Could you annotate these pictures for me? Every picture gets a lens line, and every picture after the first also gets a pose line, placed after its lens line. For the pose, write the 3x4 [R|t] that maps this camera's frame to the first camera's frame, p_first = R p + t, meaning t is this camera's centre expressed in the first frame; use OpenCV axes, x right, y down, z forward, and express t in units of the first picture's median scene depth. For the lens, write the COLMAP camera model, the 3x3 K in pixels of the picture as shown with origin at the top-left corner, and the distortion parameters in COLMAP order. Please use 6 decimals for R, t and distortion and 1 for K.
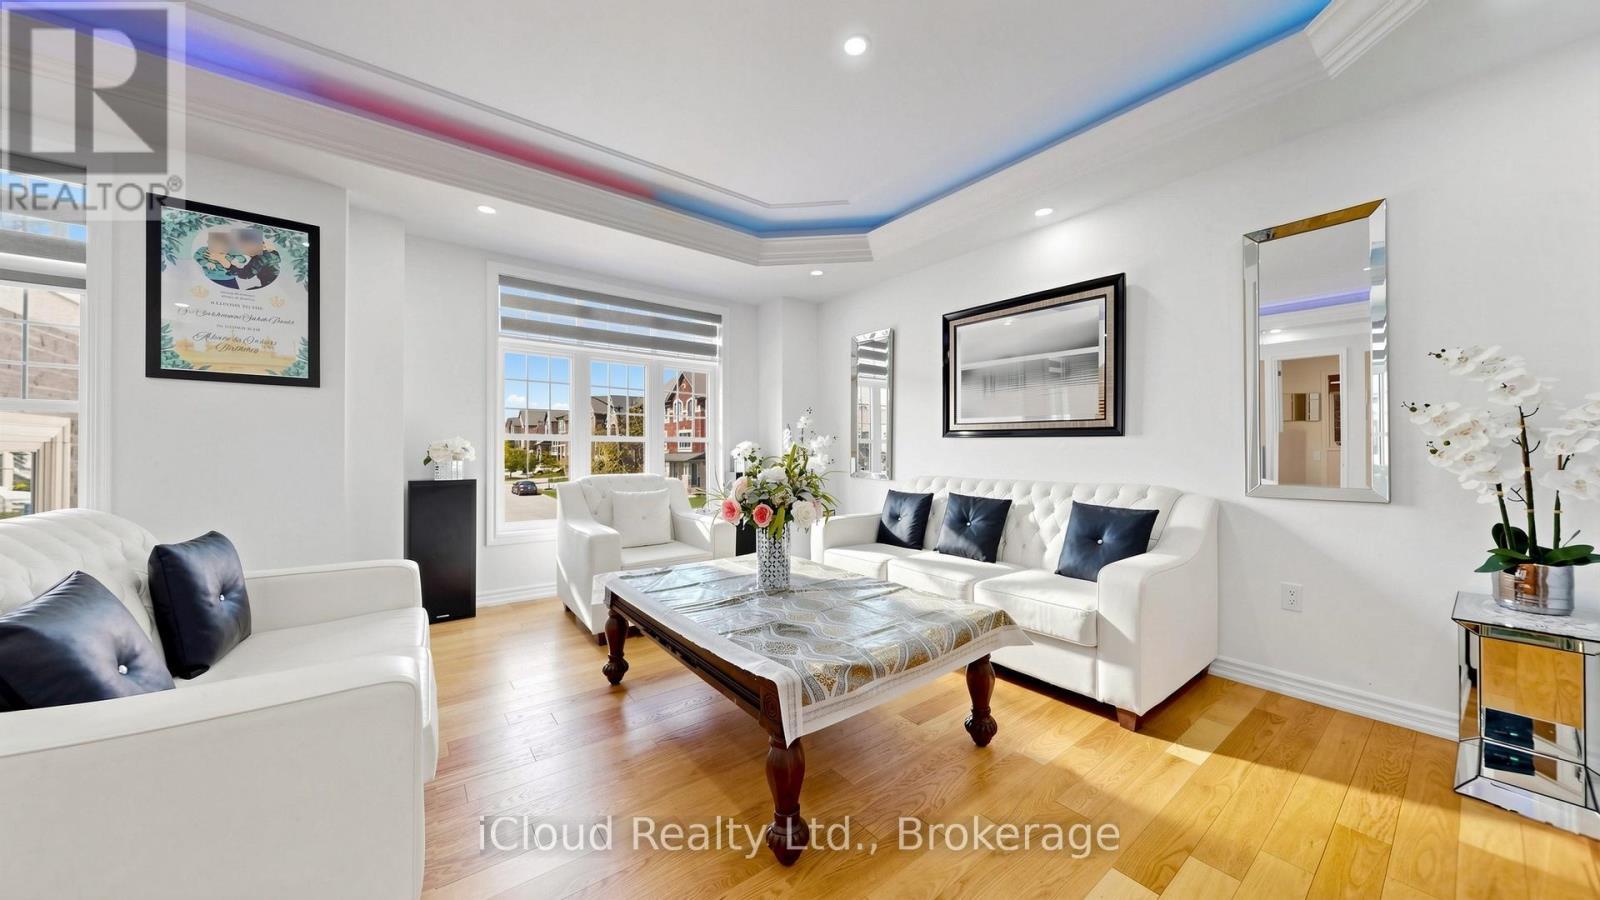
lens RADIAL K [[591.9, 0, 800.0], [0, 591.9, 450.0], [0, 0, 1]] dist [0.001179, 0.000046]
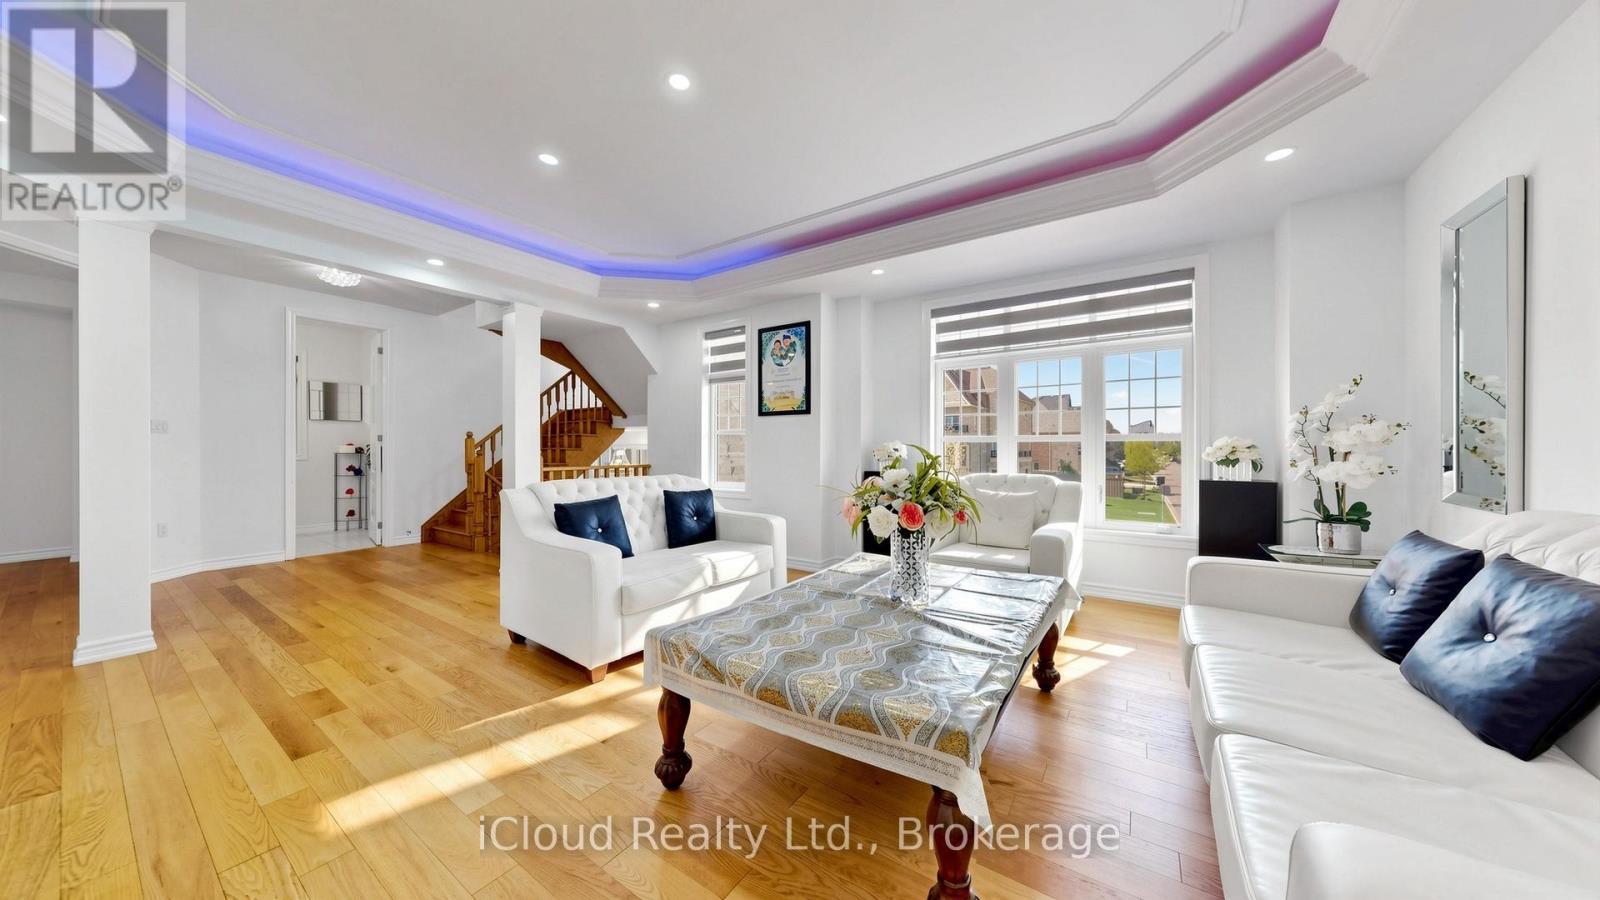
lens RADIAL K [[512.2, 0, 790.2], [0, 512.2, 456.7], [0, 0, 1]] dist [0.001587, 0.000054]
pose [[0.248393, 0.011403, -0.968592, 0.626755], [0.006223, 0.999891, 0.013368, -0.001815], [0.968639, -0.009348, 0.248295, 0.578916]]
